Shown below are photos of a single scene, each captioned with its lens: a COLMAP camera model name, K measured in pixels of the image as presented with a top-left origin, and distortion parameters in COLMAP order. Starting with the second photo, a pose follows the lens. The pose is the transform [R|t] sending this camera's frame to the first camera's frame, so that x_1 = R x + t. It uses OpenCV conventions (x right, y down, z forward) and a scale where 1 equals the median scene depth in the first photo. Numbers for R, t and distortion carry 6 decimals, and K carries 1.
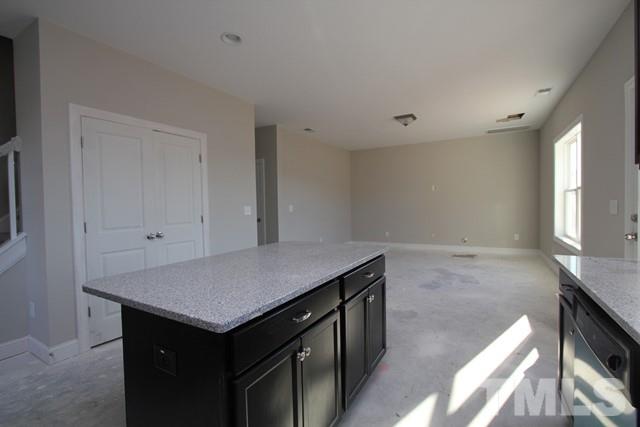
lens RADIAL K [[293.9, 0, 322.2], [0, 293.9, 211.2], [0, 0, 1]] dist [-0.014037, 0.000724]
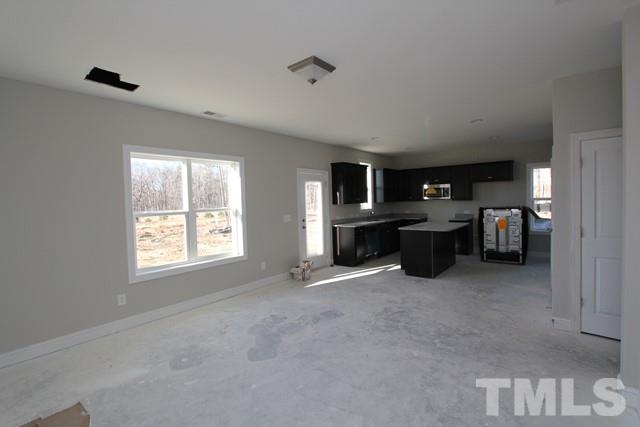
lens RADIAL K [[293.9, 0, 323.5], [0, 293.9, 212.7], [0, 0, 1]] dist [-0.014037, 0.000724]
pose [[-0.986476, 0.039589, 0.159055, 0.235262], [0.051113, 0.996304, 0.069028, -0.116568], [-0.155734, 0.076224, -0.984854, 1.868500]]
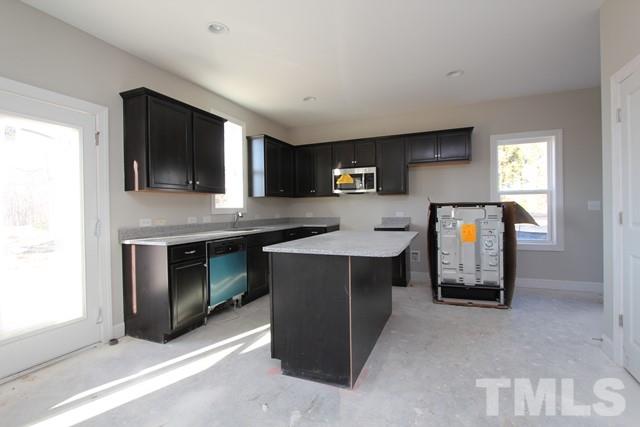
lens RADIAL K [[293.9, 0, 319.8], [0, 293.9, 212.4], [0, 0, 1]] dist [-0.014037, 0.000724]
pose [[-0.993340, 0.037272, -0.109024, 0.073855], [0.032789, 0.998553, 0.042626, -0.014640], [0.110455, 0.038767, -0.993125, 1.013481]]
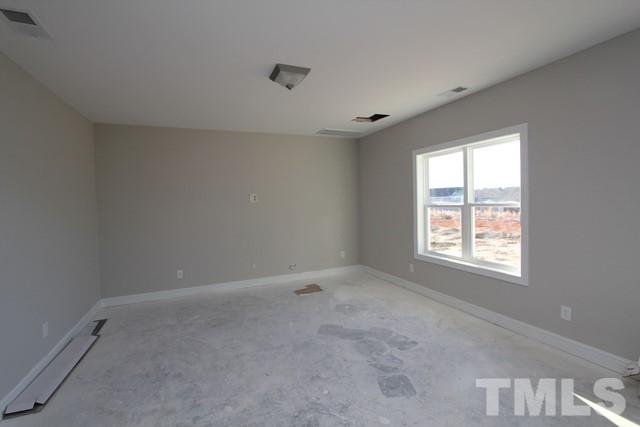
lens RADIAL K [[293.9, 0, 321.8], [0, 293.9, 209.2], [0, 0, 1]] dist [-0.014037, 0.000724]
pose [[0.596909, -0.021850, 0.802011, -0.149203], [0.041360, 0.999138, -0.003562, -0.076415], [-0.801242, 0.035297, 0.597299, 0.774128]]
